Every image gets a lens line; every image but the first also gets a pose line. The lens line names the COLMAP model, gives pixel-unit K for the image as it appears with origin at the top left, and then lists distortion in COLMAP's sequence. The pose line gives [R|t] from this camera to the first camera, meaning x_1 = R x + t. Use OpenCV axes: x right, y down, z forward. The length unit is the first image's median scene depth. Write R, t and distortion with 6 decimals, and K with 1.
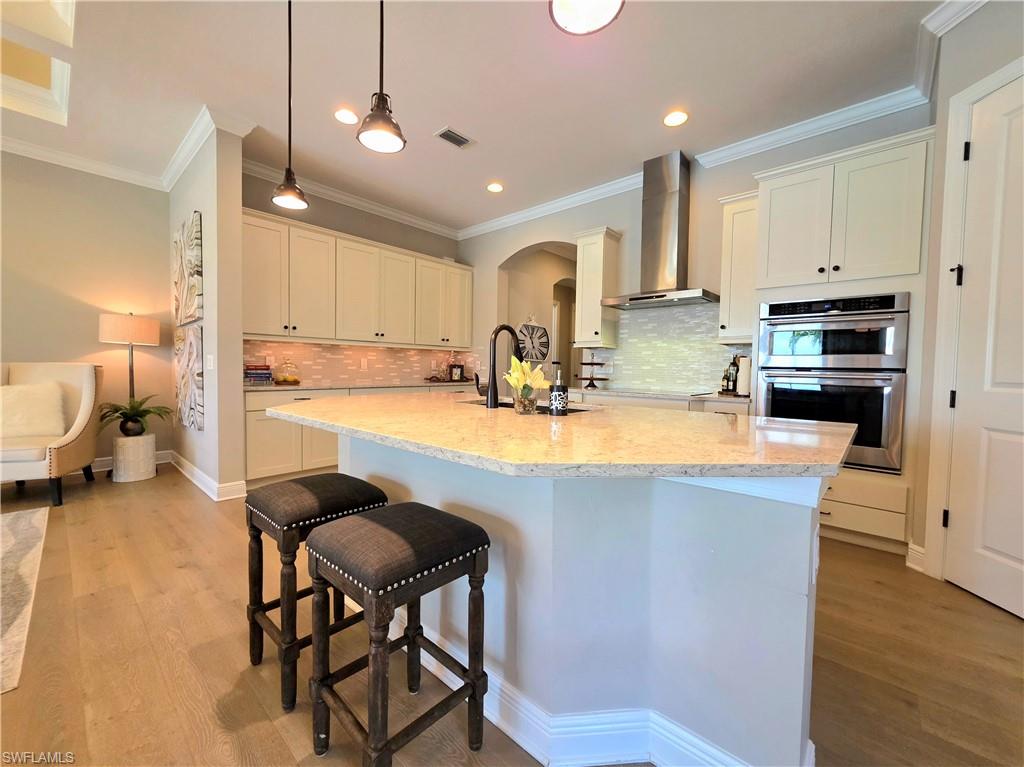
lens RADIAL K [[414.7, 0, 514.4], [0, 414.7, 383.7], [0, 0, 1]] dist [-0.000572, 0.000186]
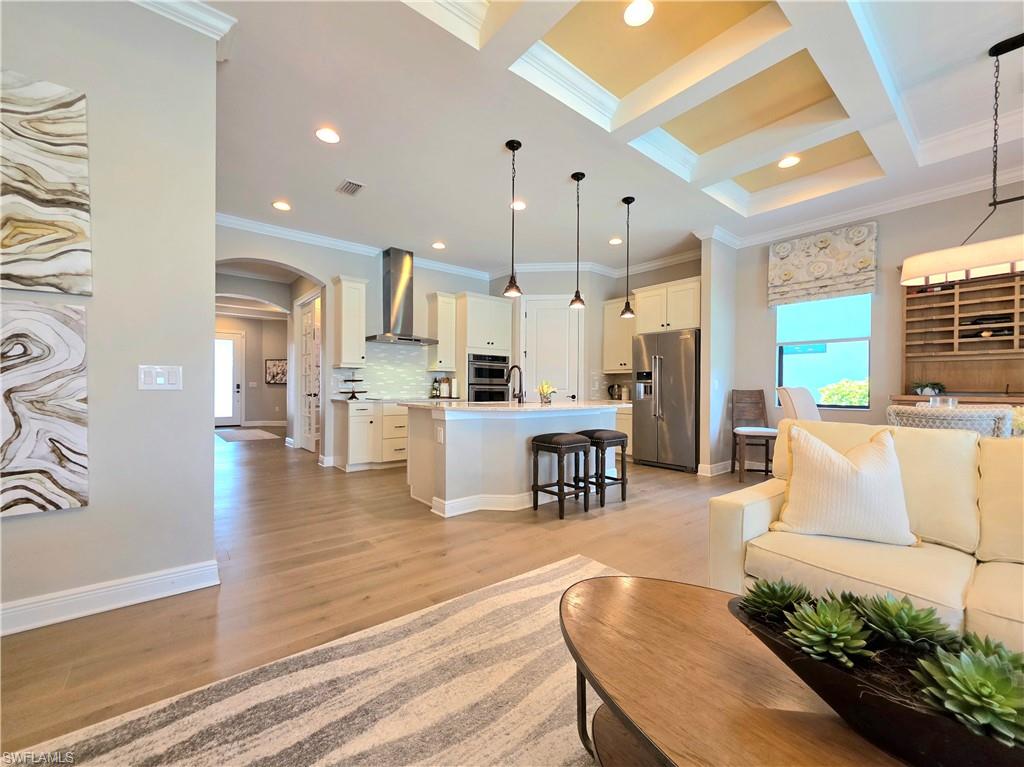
lens RADIAL K [[414.7, 0, 512.2], [0, 414.7, 390.6], [0, 0, 1]] dist [-0.000572, 0.000186]
pose [[0.153135, -0.019137, 0.988020, -1.006246], [0.033839, 0.999328, 0.014111, -0.018376], [-0.987626, 0.031272, 0.153680, 0.316208]]
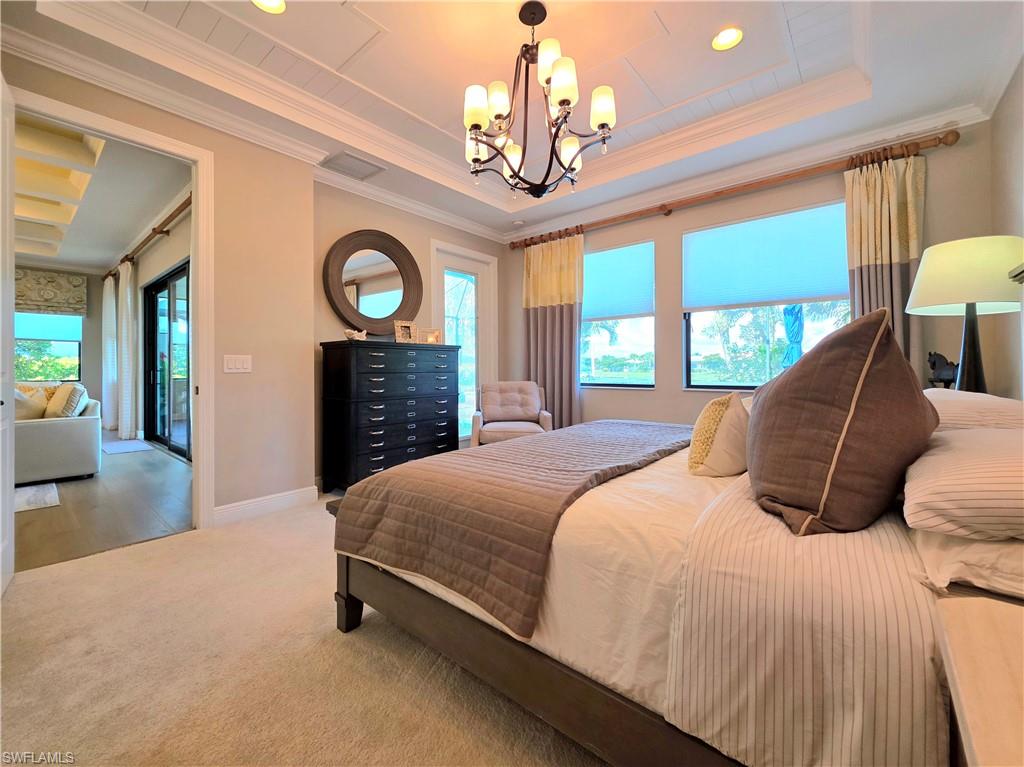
lens RADIAL K [[414.7, 0, 516.2], [0, 414.7, 368.0], [0, 0, 1]] dist [-0.000572, 0.000186]
pose [[-0.998914, -0.018656, -0.042685, -1.655764], [-0.020229, 0.999121, 0.036722, -0.093276], [0.041962, 0.037546, -0.998414, 1.466376]]
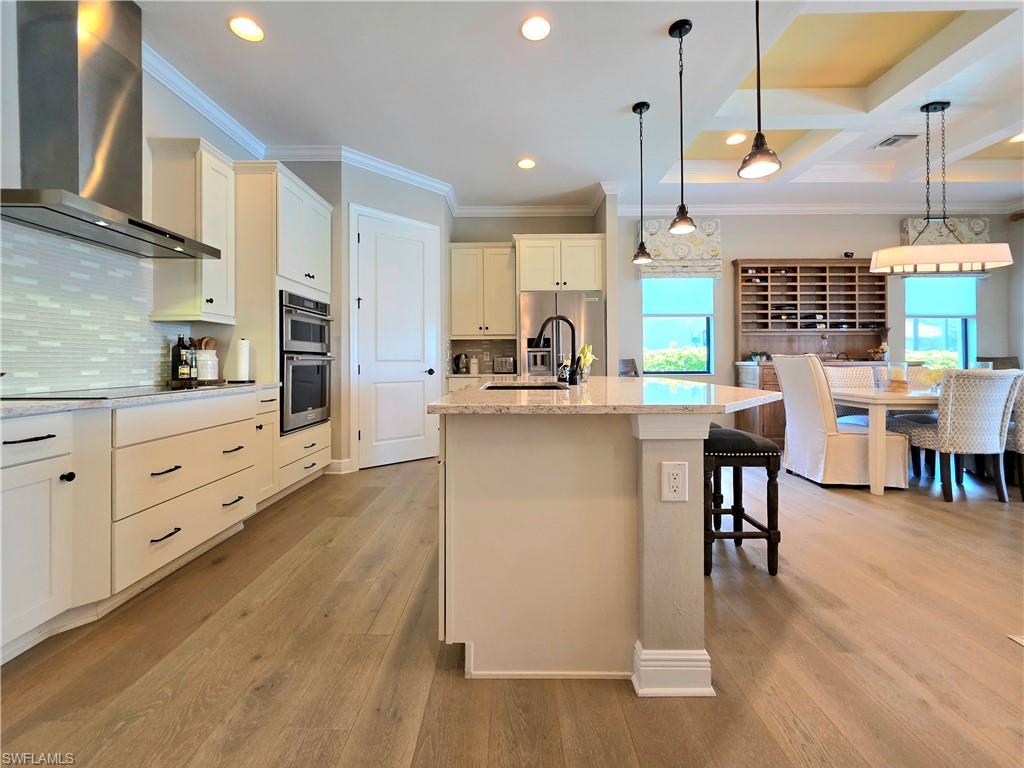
lens RADIAL K [[414.7, 0, 510.8], [0, 414.7, 357.8], [0, 0, 1]] dist [-0.000572, 0.000186]
pose [[-0.656367, -0.006877, 0.754411, -0.390064], [0.023476, 0.999288, 0.029534, -0.027373], [-0.754077, 0.037096, -0.655738, 0.860304]]
